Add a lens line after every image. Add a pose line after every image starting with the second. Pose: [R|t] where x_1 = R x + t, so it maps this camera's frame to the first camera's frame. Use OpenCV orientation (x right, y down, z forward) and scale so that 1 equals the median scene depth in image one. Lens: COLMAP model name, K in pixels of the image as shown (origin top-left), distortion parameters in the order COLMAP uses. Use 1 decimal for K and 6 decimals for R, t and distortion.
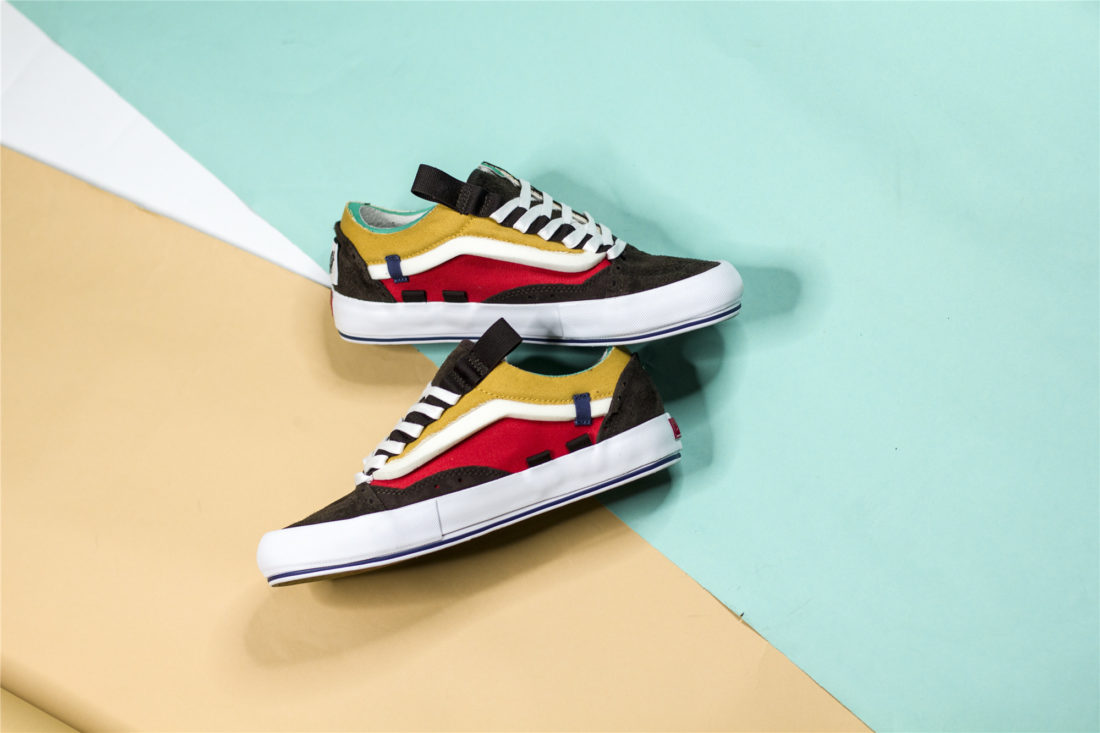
lens RADIAL K [[2663.1, 0, 550.0], [0, 2663.1, 365.2], [0, 0, 1]] dist [-0.191399, 0.000000]
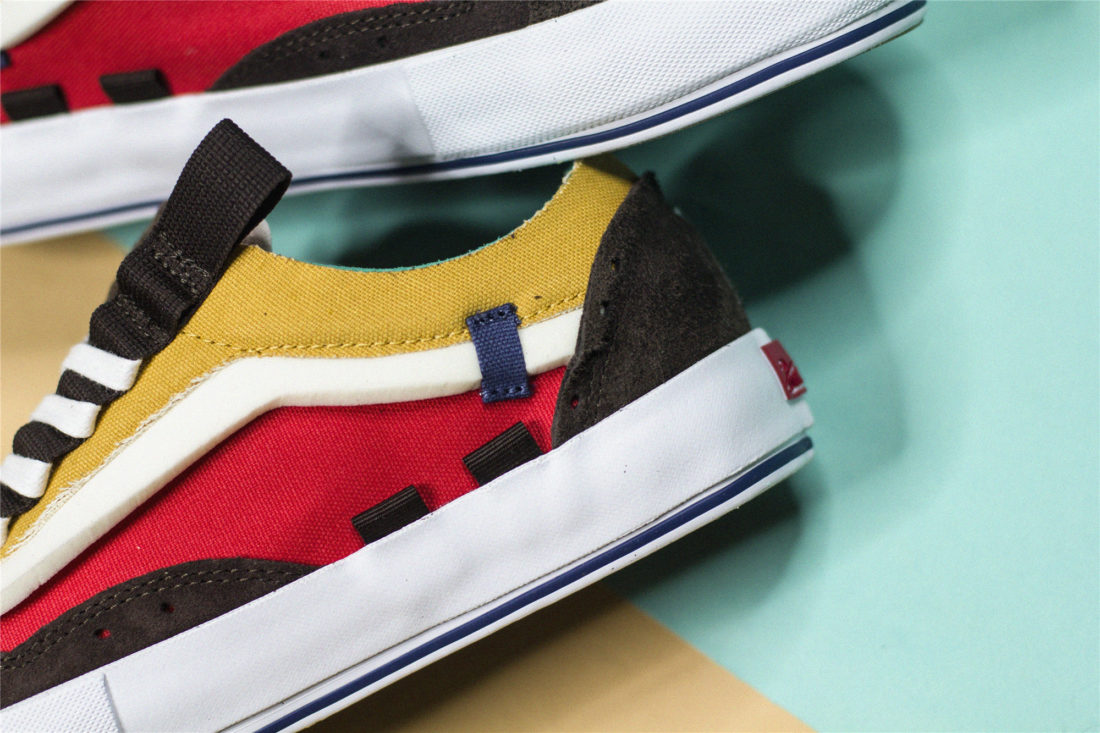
lens RADIAL K [[2663.1, 0, 550.3], [0, 2663.1, 369.9], [0, 0, 1]] dist [-0.191399, 0.000000]
pose [[0.986749, -0.128788, -0.098688, 0.052046], [0.132458, 0.990686, 0.031551, 0.008669], [0.093706, -0.044205, 0.994618, 0.660504]]
